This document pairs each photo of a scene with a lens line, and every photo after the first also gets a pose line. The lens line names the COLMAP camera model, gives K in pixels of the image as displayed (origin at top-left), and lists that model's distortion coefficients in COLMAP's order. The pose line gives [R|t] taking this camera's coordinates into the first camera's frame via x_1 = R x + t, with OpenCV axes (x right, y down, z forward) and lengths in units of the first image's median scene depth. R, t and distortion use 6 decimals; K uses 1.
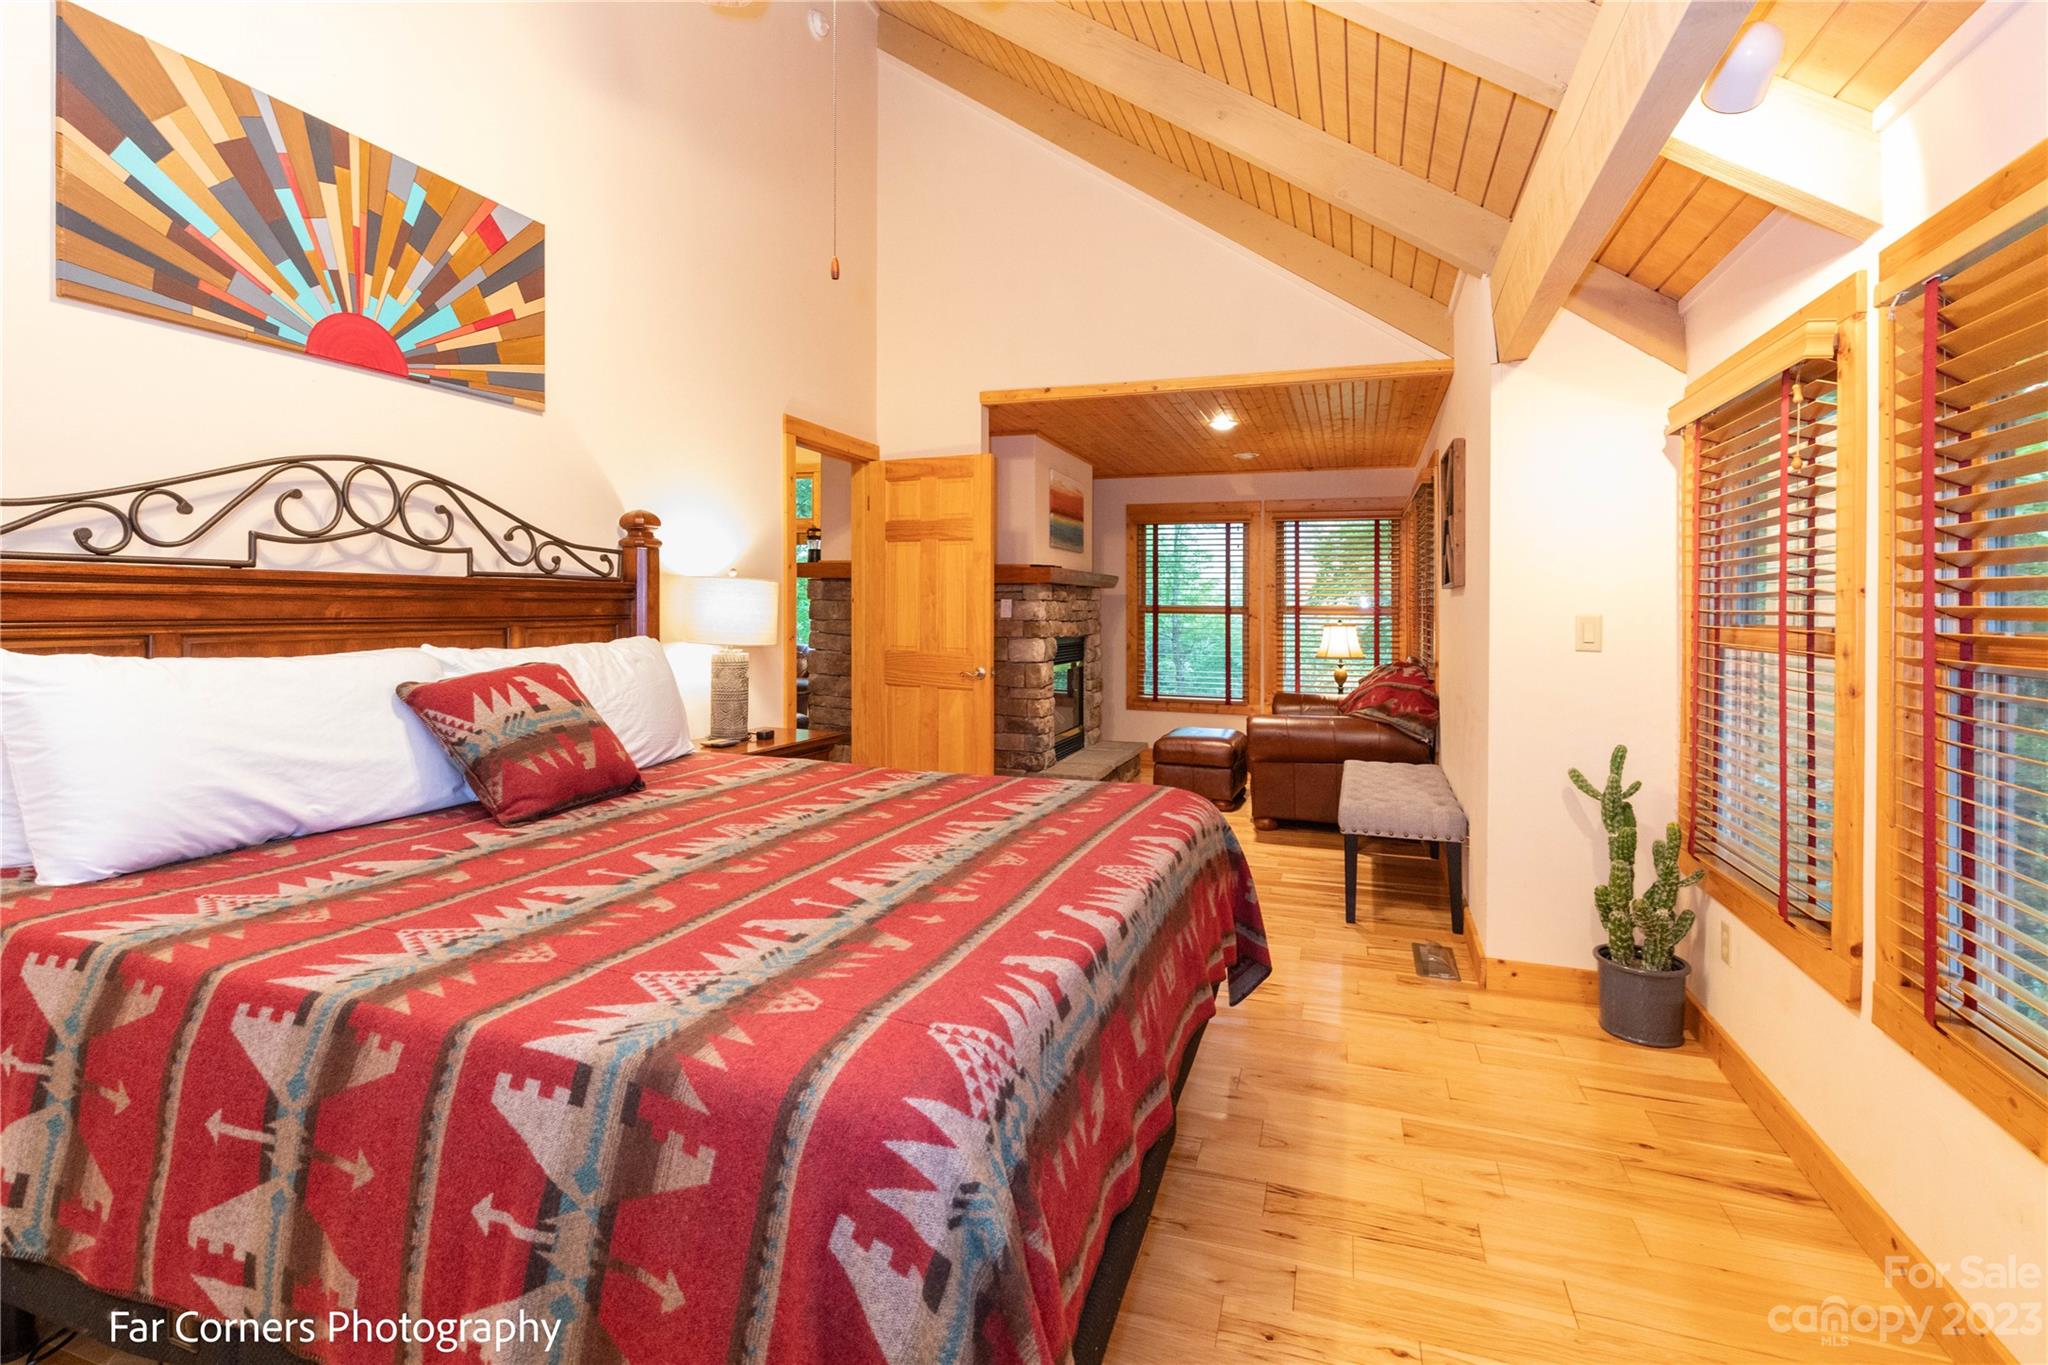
lens RADIAL K [[943.7, 0, 1026.0], [0, 943.7, 607.1], [0, 0, 1]] dist [-0.002252, -0.000159]
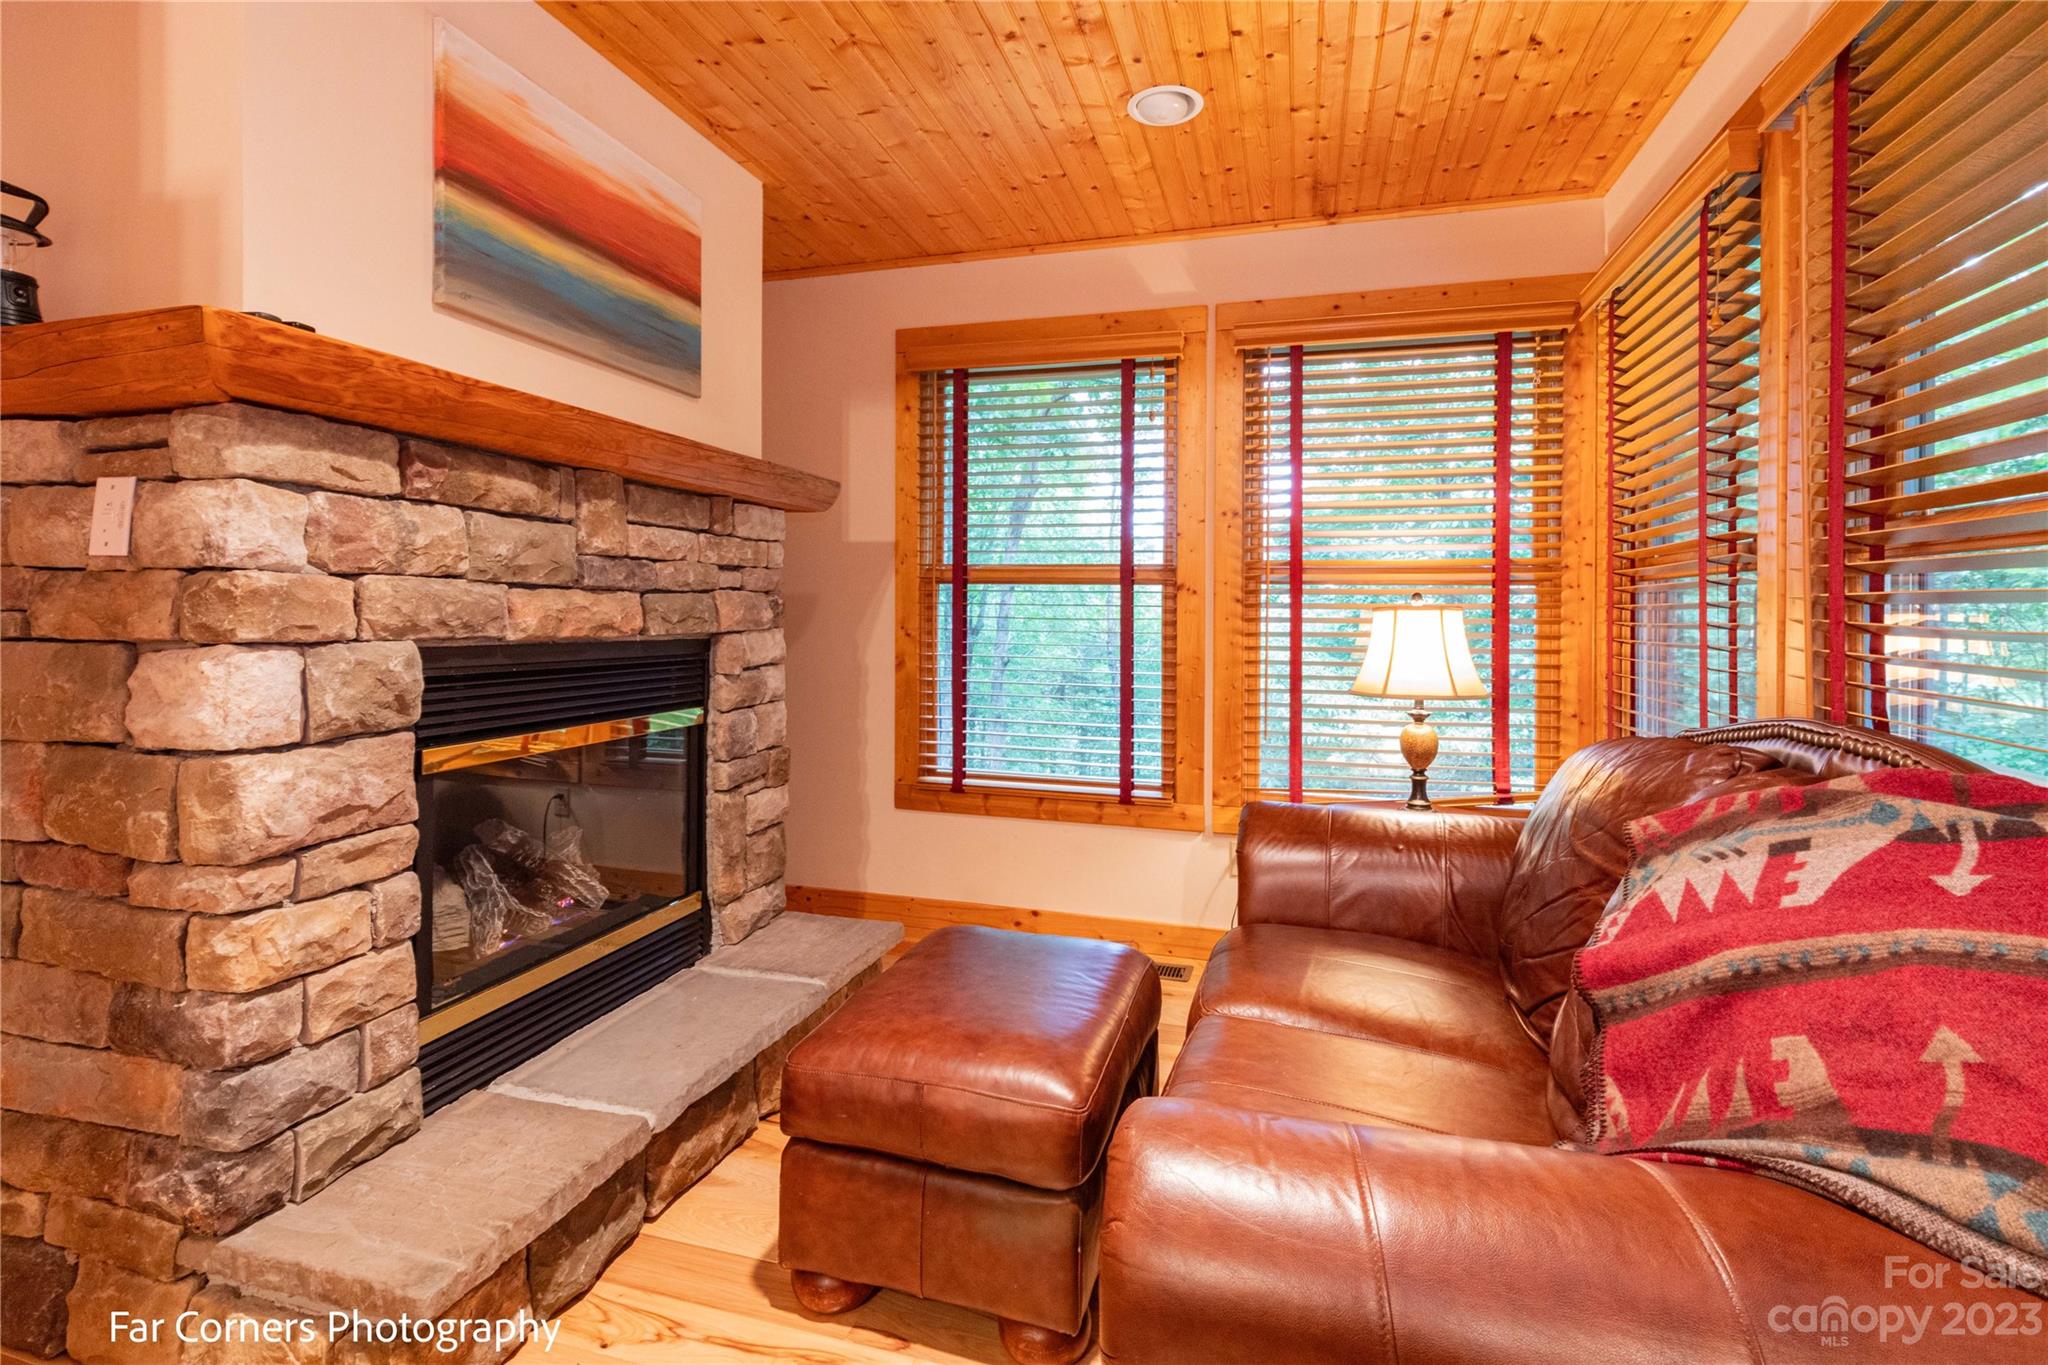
lens RADIAL K [[943.7, 0, 1025.0], [0, 943.7, 615.6], [0, 0, 1]] dist [-0.002252, -0.000159]
pose [[0.998499, 0.000945, 0.054763, 0.147099], [-0.001408, 0.999964, 0.008426, 0.017981], [-0.054753, -0.008490, 0.998464, 0.589988]]
